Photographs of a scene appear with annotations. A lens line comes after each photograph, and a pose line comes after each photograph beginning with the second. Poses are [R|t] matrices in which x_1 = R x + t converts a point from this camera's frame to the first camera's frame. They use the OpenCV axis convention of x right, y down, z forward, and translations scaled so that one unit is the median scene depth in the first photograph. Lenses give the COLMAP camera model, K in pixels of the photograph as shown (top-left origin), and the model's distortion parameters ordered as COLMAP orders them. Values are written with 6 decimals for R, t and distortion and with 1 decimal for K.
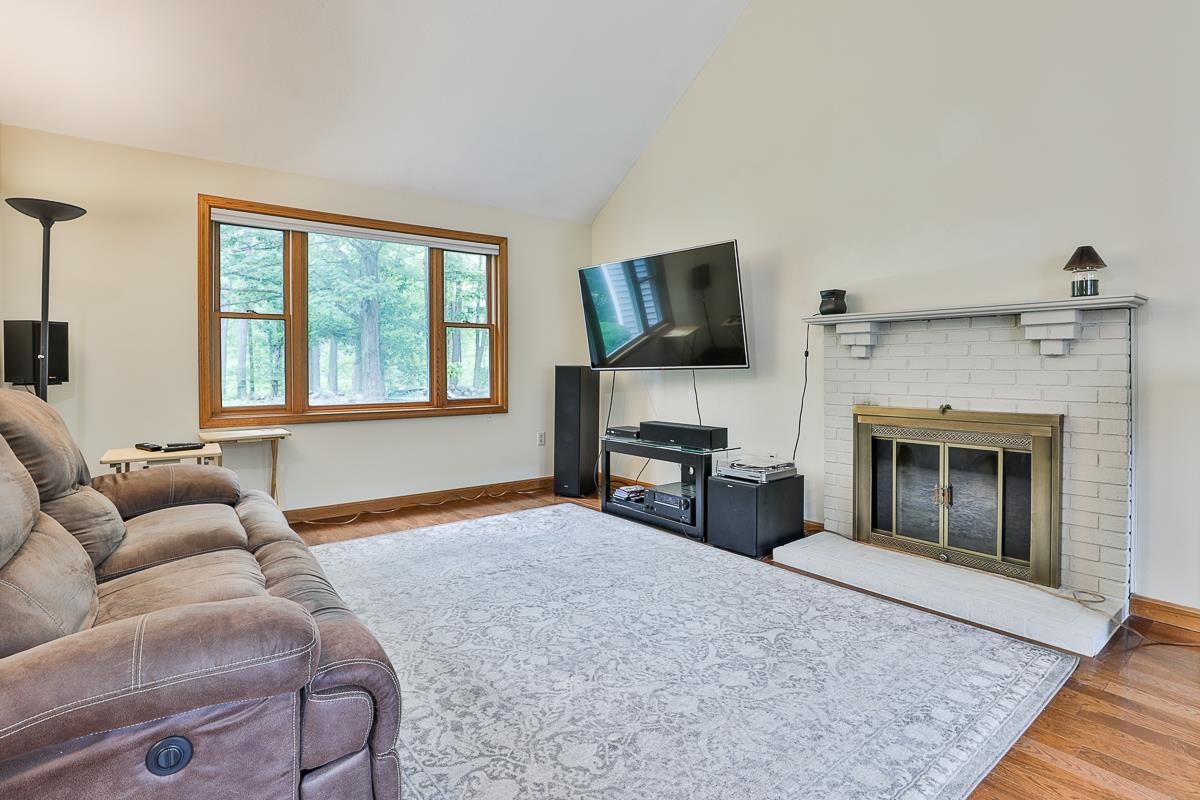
lens RADIAL K [[591.7, 0, 601.6], [0, 591.7, 373.4], [0, 0, 1]] dist [-0.028372, 0.000589]
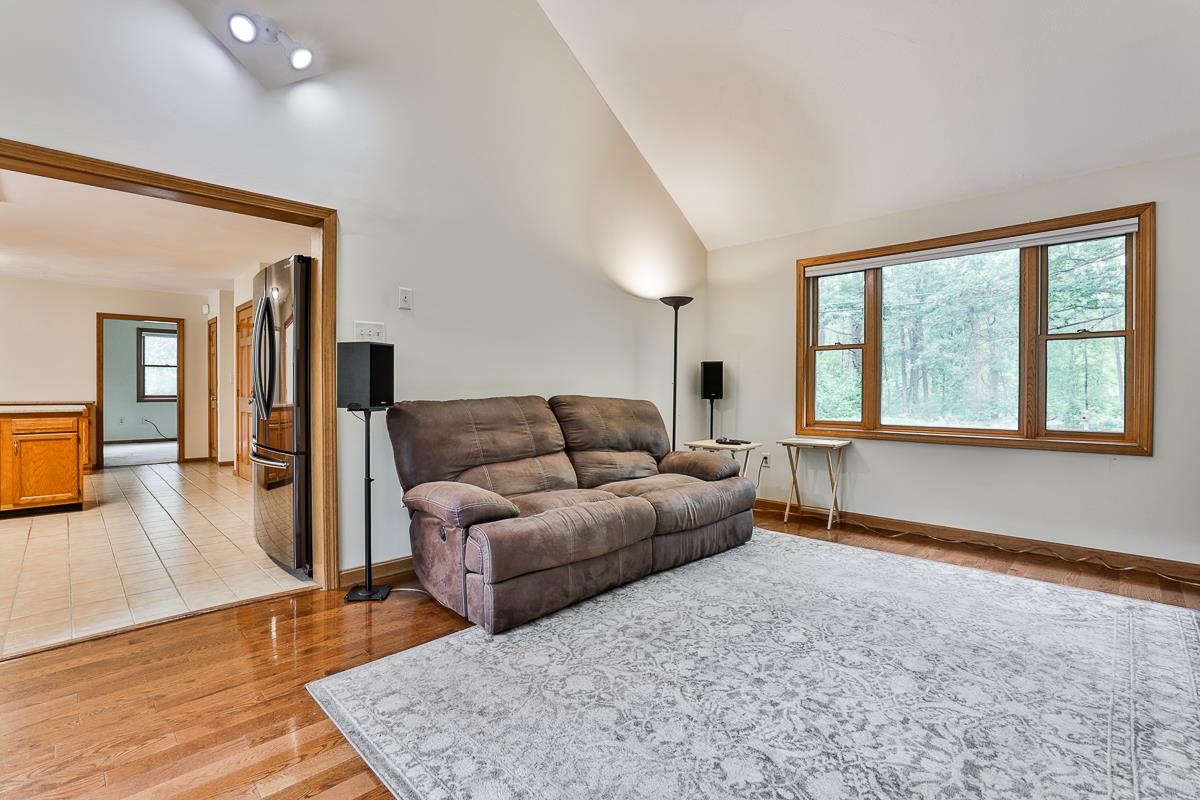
lens RADIAL K [[568.2, 0, 609.5], [0, 568.2, 393.7], [0, 0, 1]] dist [-0.041476, 0.010123]
pose [[0.129937, 0.009886, -0.991473, 0.551851], [-0.013748, 0.999872, 0.008168, -0.004241], [0.991427, 0.012570, 0.130057, 0.405565]]
